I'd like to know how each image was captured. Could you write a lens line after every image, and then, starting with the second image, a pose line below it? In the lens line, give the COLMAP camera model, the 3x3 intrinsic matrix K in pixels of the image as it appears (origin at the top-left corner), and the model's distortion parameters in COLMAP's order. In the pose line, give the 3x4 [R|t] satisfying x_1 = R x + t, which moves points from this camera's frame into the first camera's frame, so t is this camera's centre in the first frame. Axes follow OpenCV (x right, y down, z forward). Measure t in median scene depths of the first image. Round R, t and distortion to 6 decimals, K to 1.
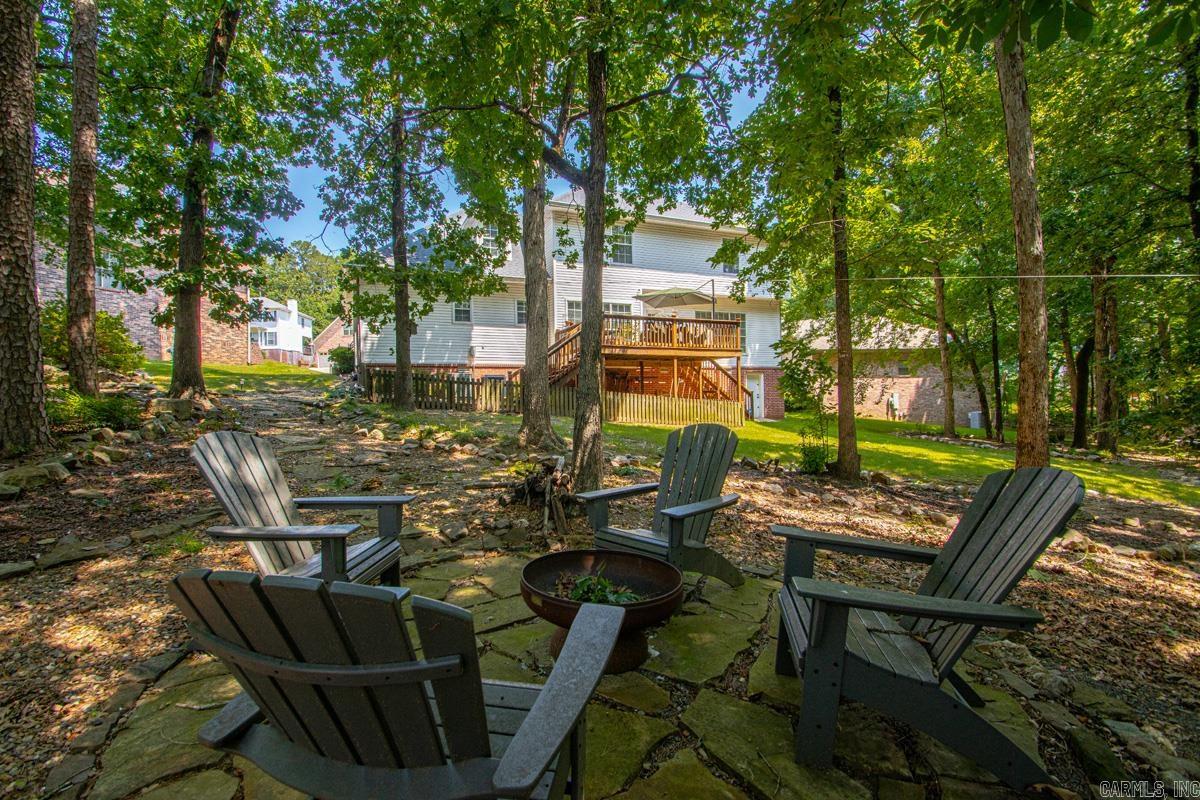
lens RADIAL K [[566.7, 0, 604.8], [0, 566.7, 421.9], [0, 0, 1]] dist [0.029578, -0.025900]
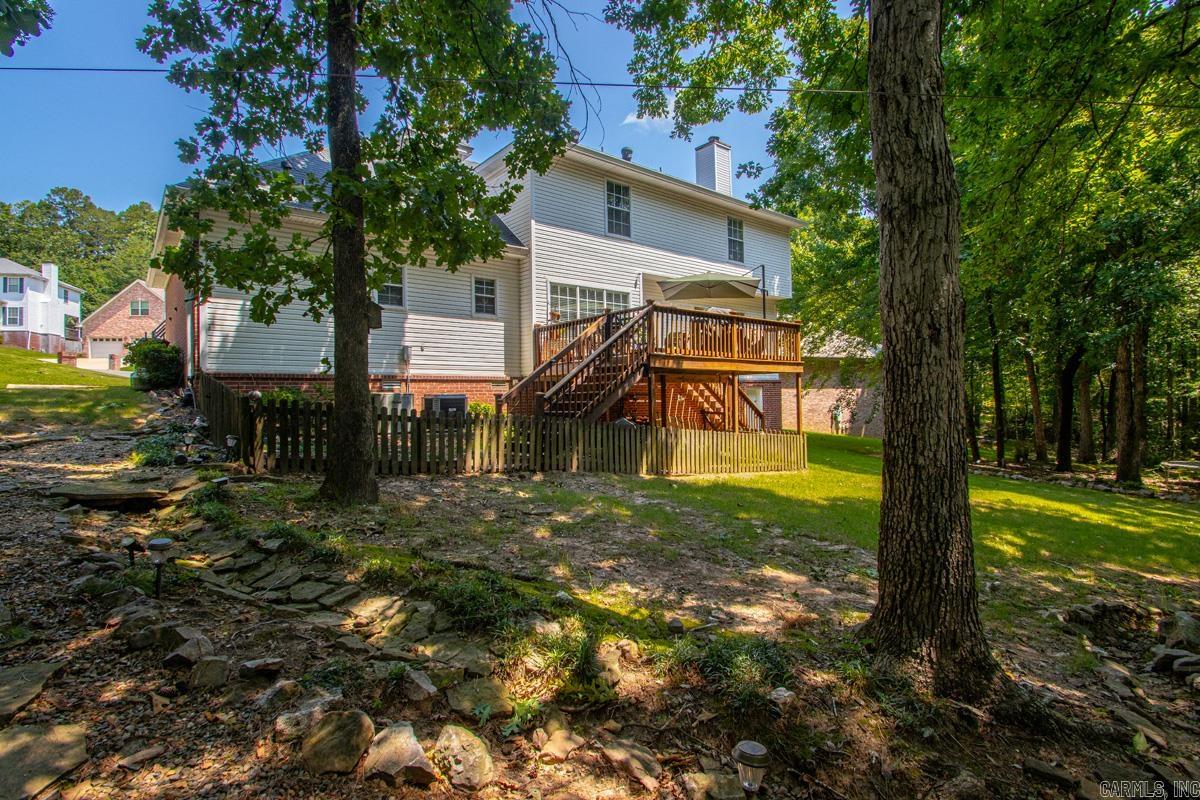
lens RADIAL K [[562.5, 0, 600.0], [0, 562.5, 400.0], [0, 0, 1]] dist [0.031389, -0.025802]
pose [[0.962838, 0.004454, 0.270044, -0.195718], [0.002810, 0.999645, -0.026507, -0.058233], [-0.270066, 0.026280, 0.962483, 0.357326]]
